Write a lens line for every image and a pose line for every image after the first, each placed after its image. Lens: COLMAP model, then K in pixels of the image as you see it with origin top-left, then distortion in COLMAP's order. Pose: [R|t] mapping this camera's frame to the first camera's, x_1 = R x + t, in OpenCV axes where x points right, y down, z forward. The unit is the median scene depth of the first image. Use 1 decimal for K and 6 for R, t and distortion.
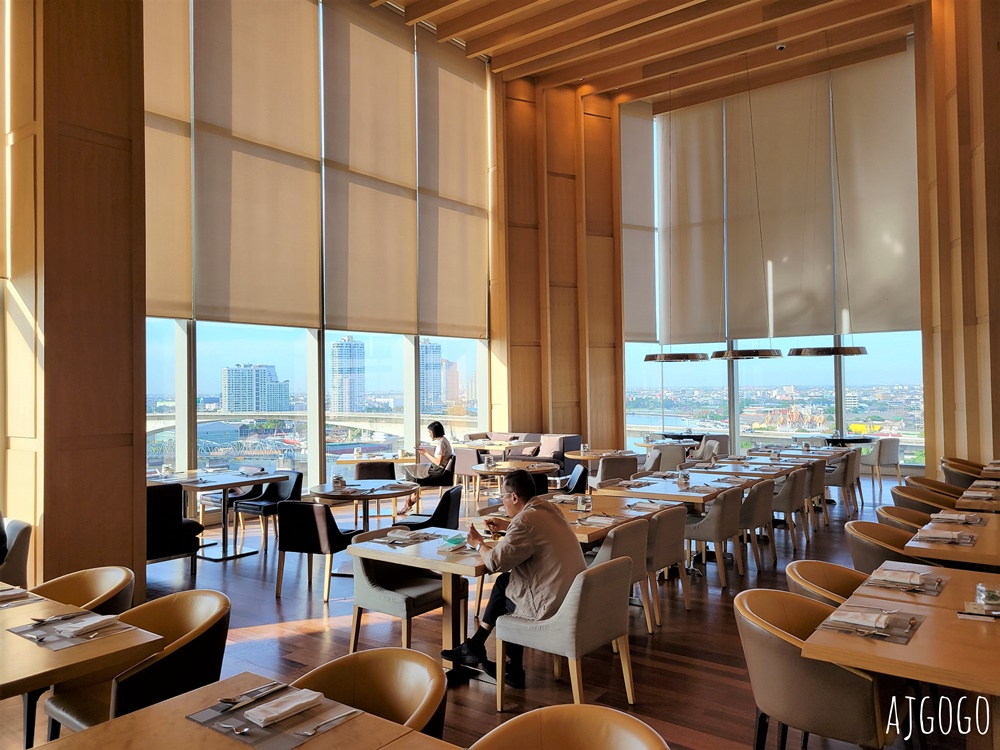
lens RADIAL K [[752.0, 0, 497.5], [0, 752.0, 373.0], [0, 0, 1]] dist [0.051700, -0.045874]
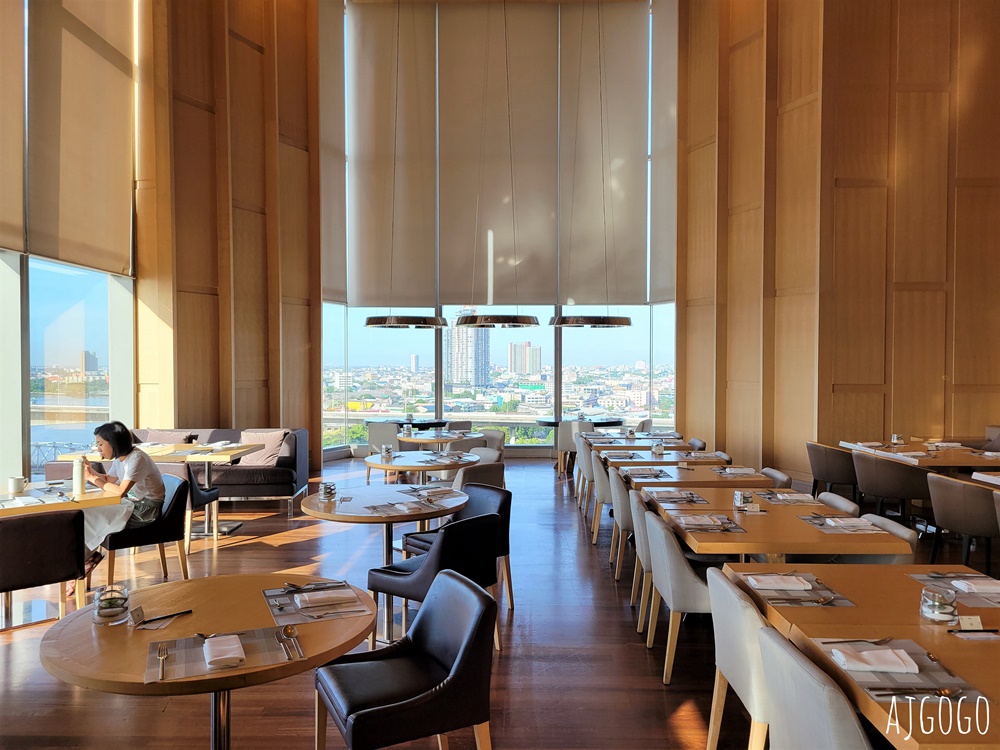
lens RADIAL K [[752.0, 0, 507.9], [0, 752.0, 383.5], [0, 0, 1]] dist [0.051700, -0.045874]
pose [[0.801958, -0.001418, 0.597378, -0.150174], [-0.022742, 0.999200, 0.032902, 0.015250], [-0.596947, -0.039972, 0.801284, 0.351670]]
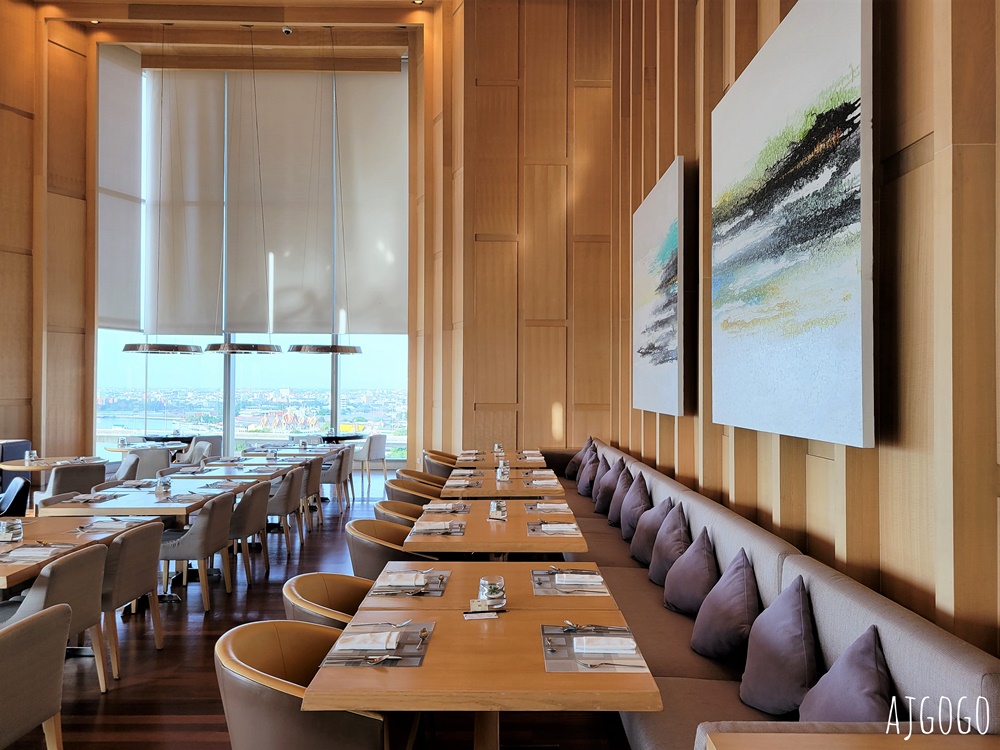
lens RADIAL K [[752.0, 0, 509.1], [0, 752.0, 376.1], [0, 0, 1]] dist [0.051700, -0.045874]
pose [[0.792305, 0.027322, 0.609514, 0.020356], [-0.027731, 0.999577, -0.008760, 0.008467], [-0.609495, -0.009962, 0.792727, 0.060972]]
